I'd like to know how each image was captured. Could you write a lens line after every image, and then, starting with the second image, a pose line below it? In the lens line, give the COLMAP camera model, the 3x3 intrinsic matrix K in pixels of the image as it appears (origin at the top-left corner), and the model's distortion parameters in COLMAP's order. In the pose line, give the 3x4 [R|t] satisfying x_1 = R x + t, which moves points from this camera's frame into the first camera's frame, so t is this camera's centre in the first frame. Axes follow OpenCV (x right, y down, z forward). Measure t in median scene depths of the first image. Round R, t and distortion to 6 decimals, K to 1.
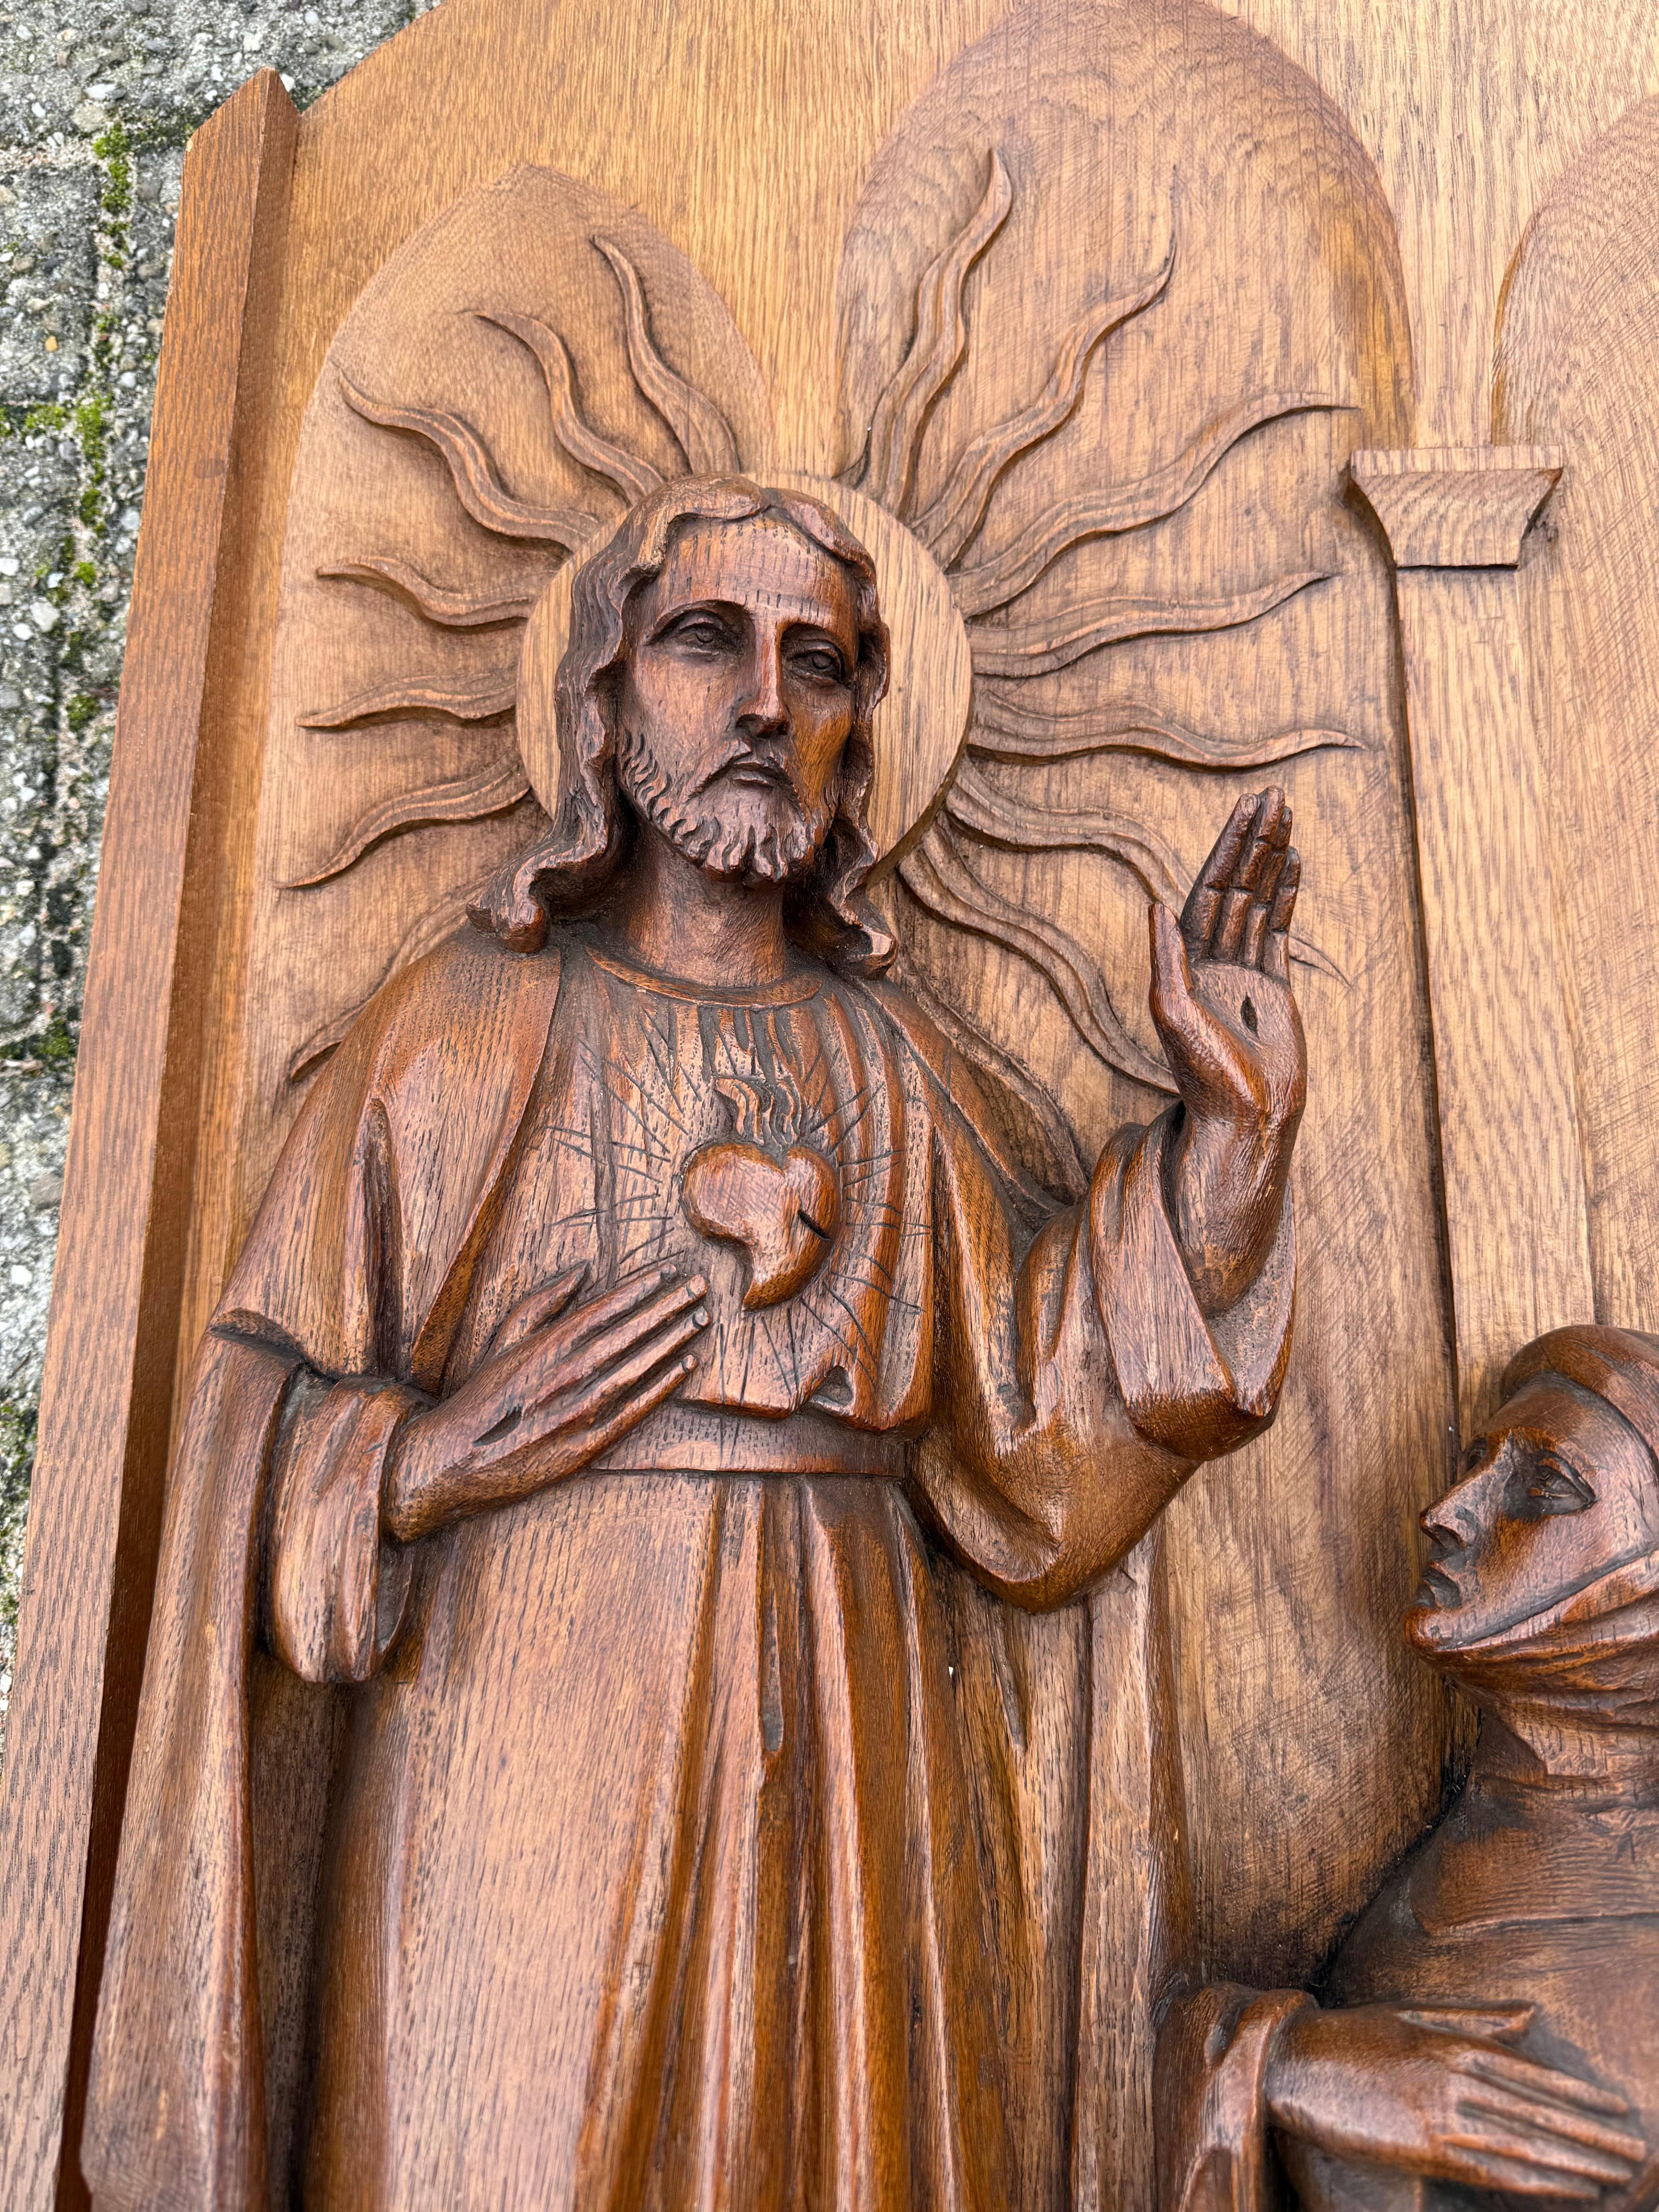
lens RADIAL K [[1619.0, 0, 828.4], [0, 1619.0, 1096.4], [0, 0, 1]] dist [0.063531, -0.108828]
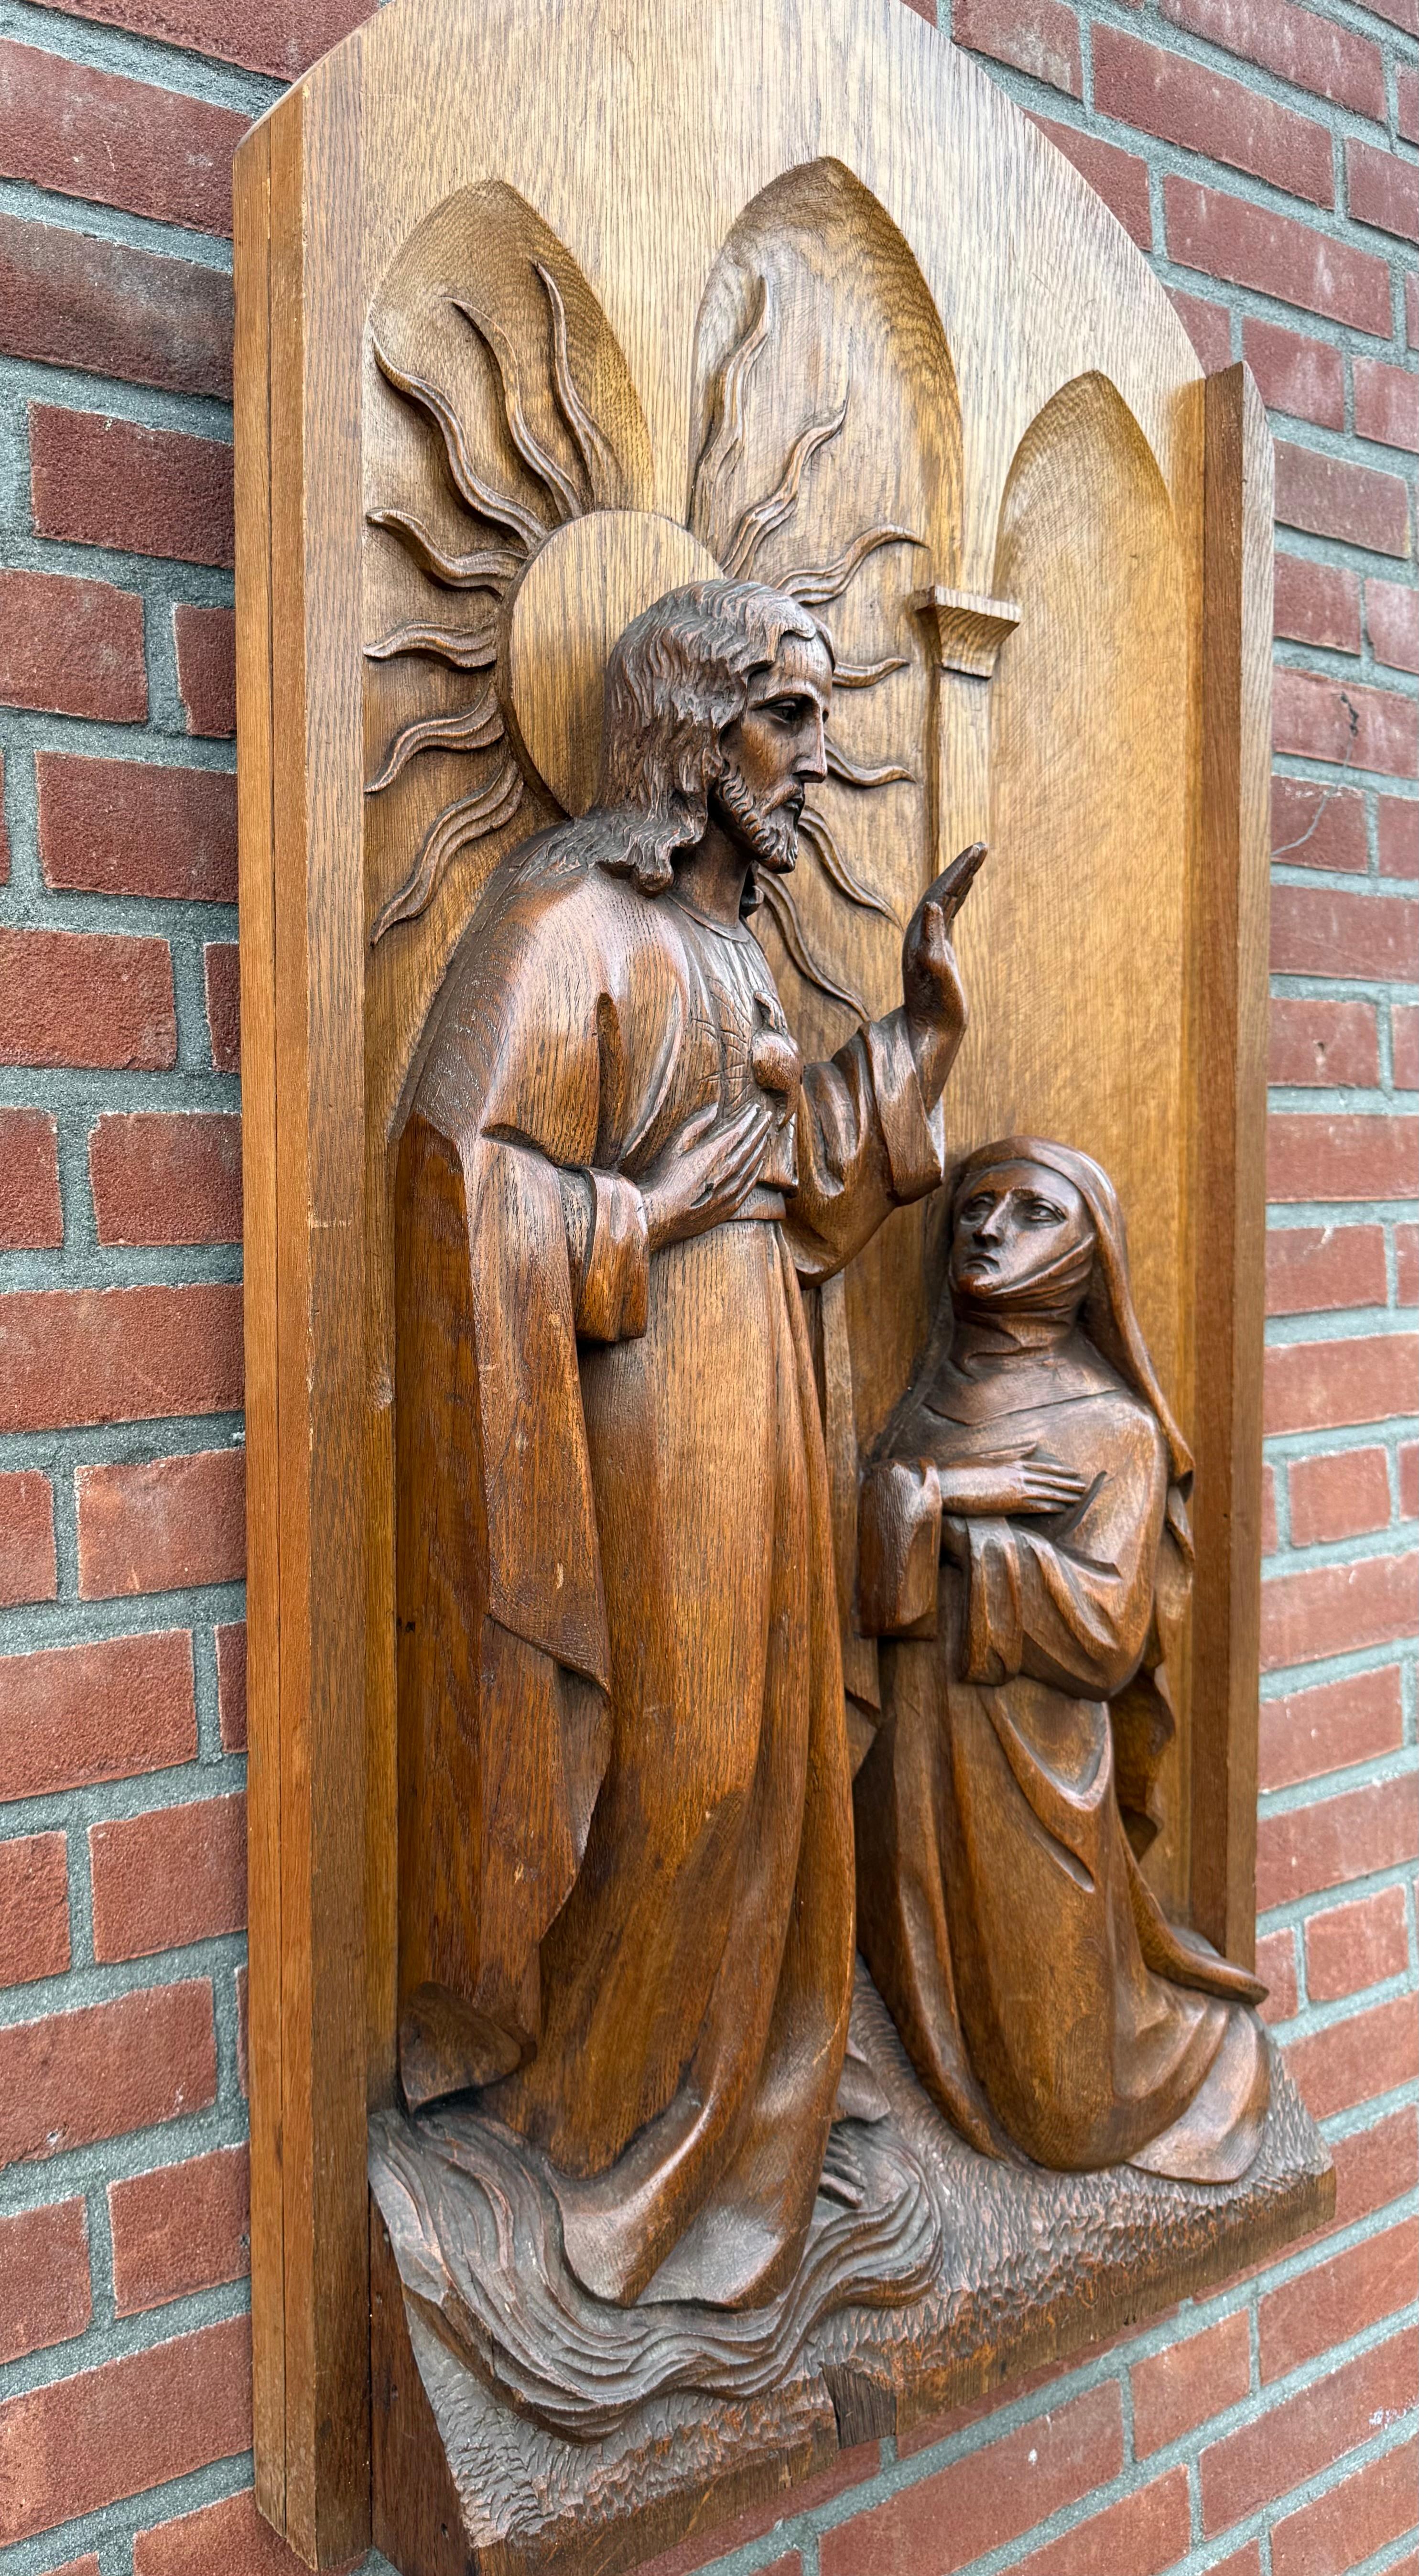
lens RADIAL K [[1978.8, 0, 461.8], [0, 1978.8, 1307.4], [0, 0, 1]] dist [0.077953, -0.133291]
pose [[0.766723, -0.052480, 0.639830, -1.393368], [-0.122873, 0.966231, 0.226494, -0.104509], [-0.630110, -0.252275, 0.734383, -0.341048]]
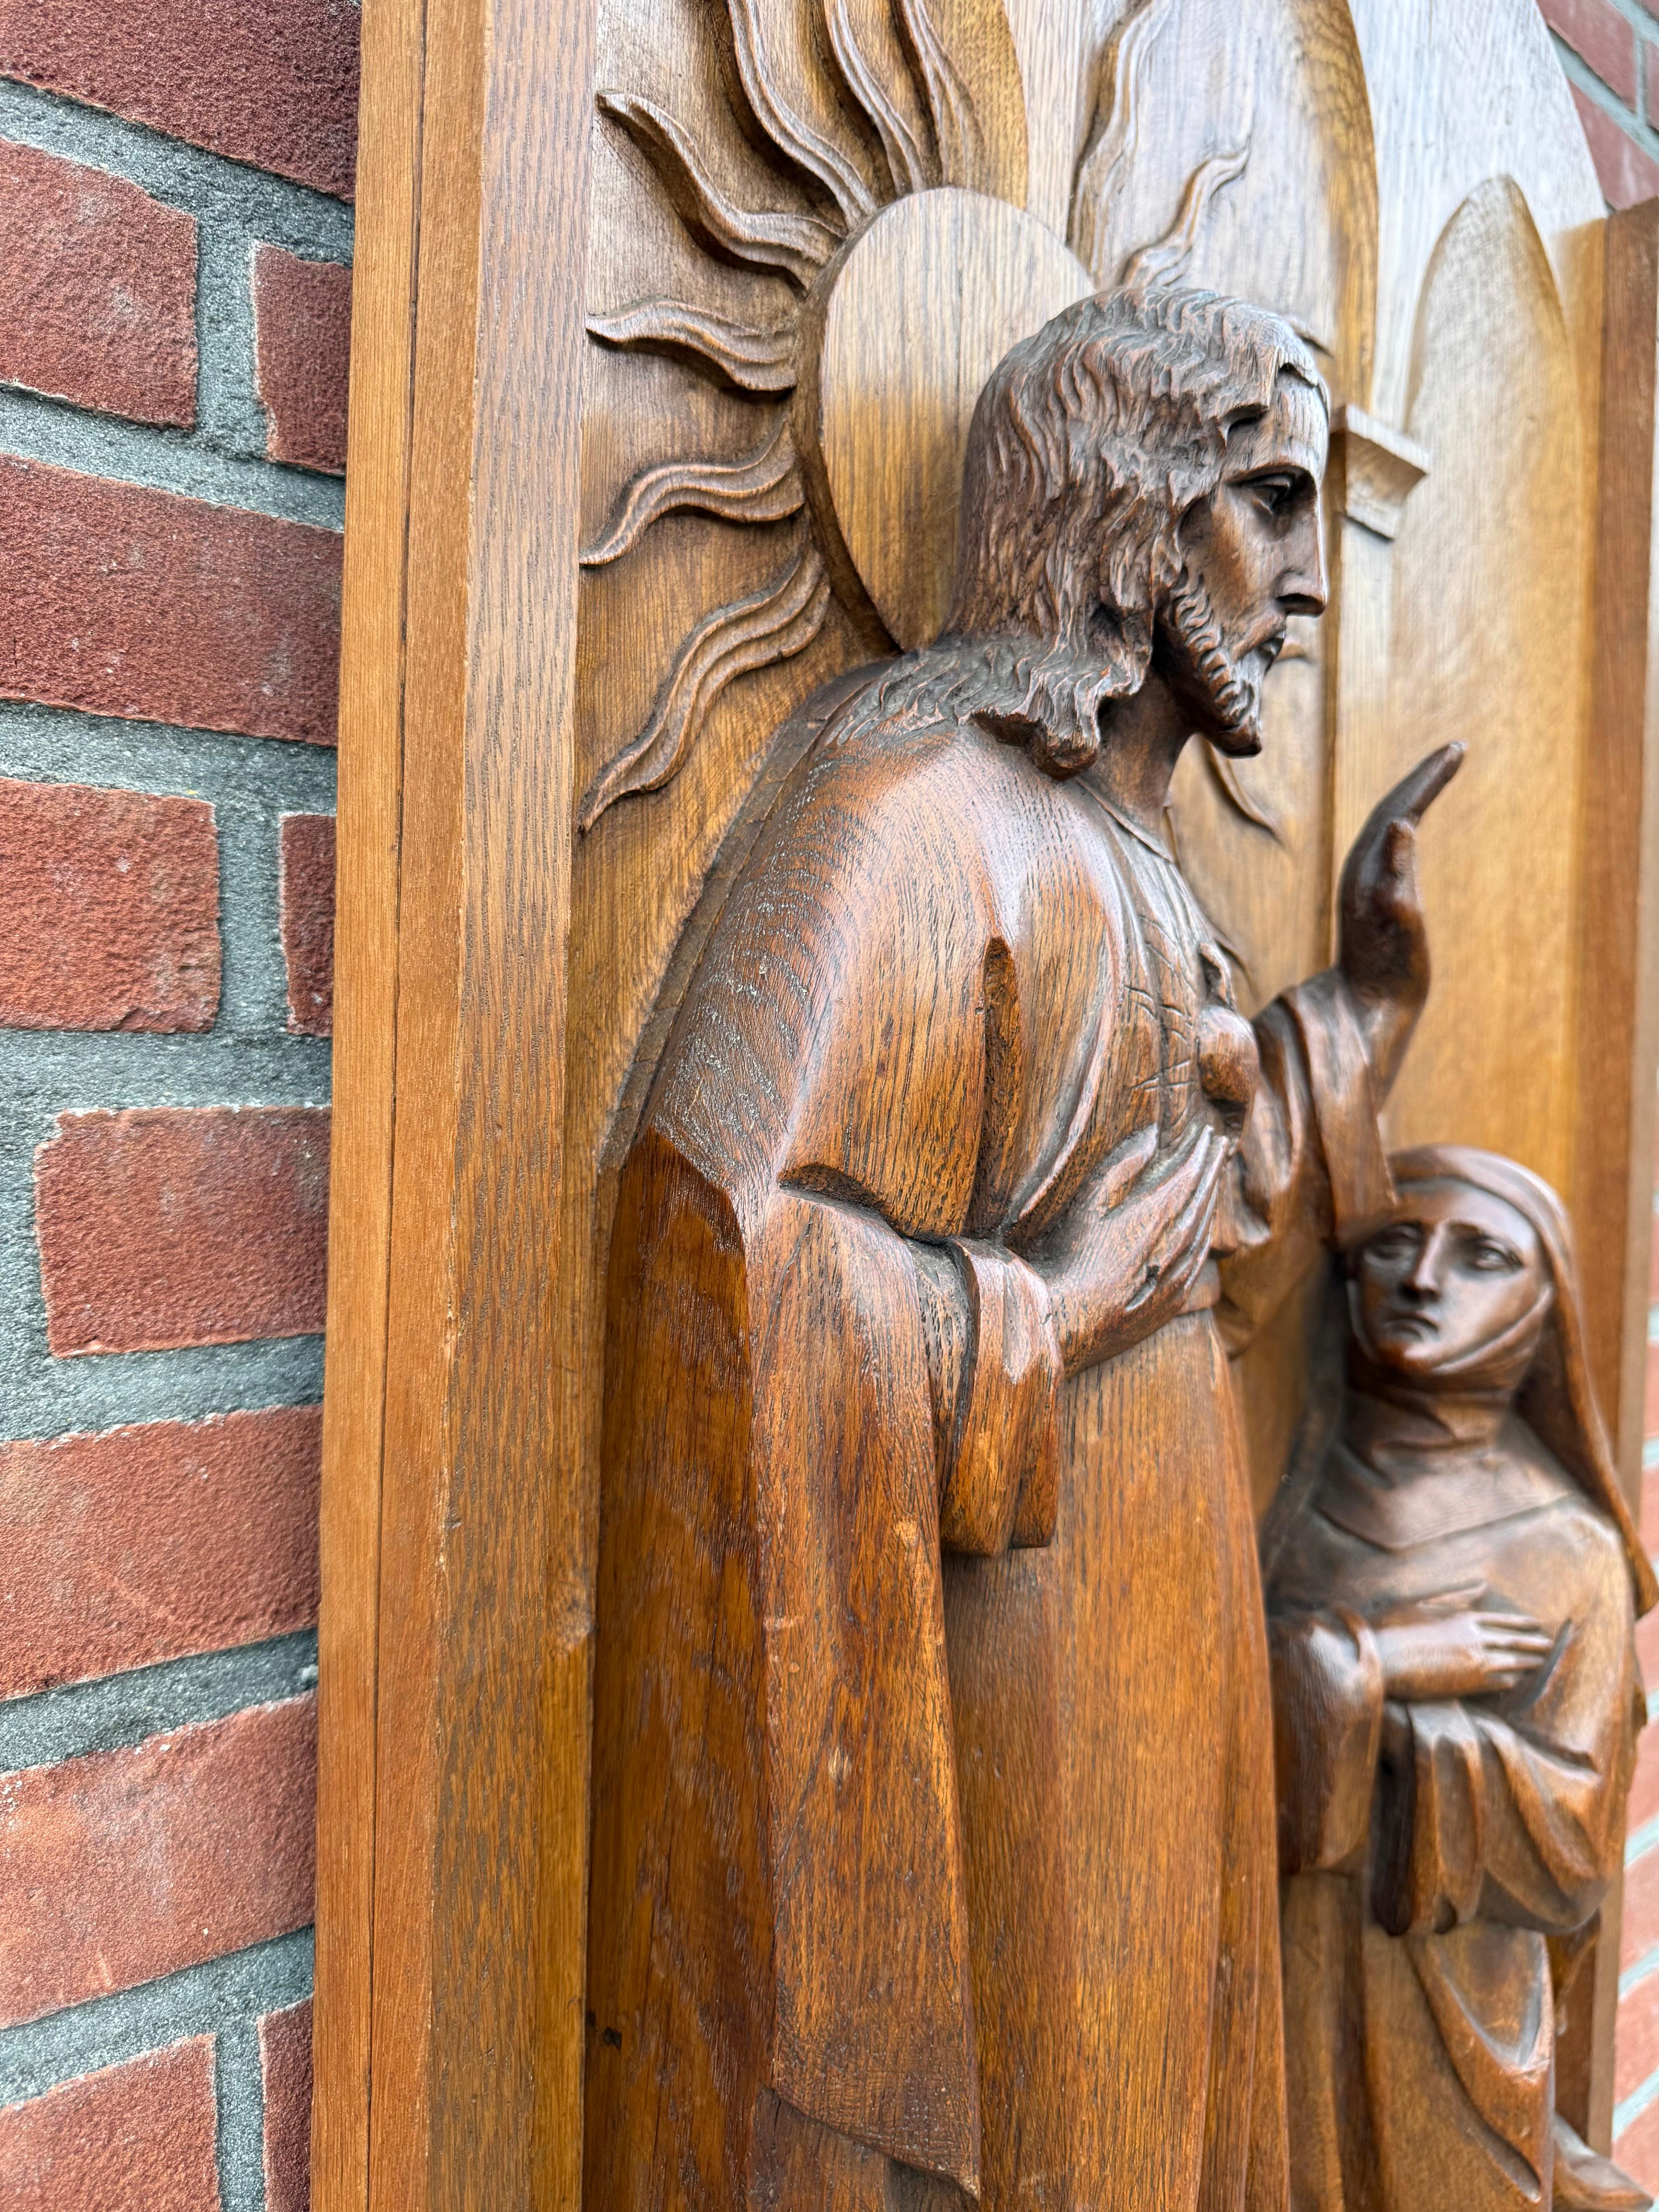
lens RADIAL K [[1642.5, 0, 847.6], [0, 1642.5, 1102.2], [0, 0, 1]] dist [-0.000128, -0.028701]
pose [[0.660104, -0.008540, 0.751126, -0.864261], [-0.180535, 0.968823, 0.169674, -0.041661], [-0.729157, -0.247607, 0.637982, 0.396617]]
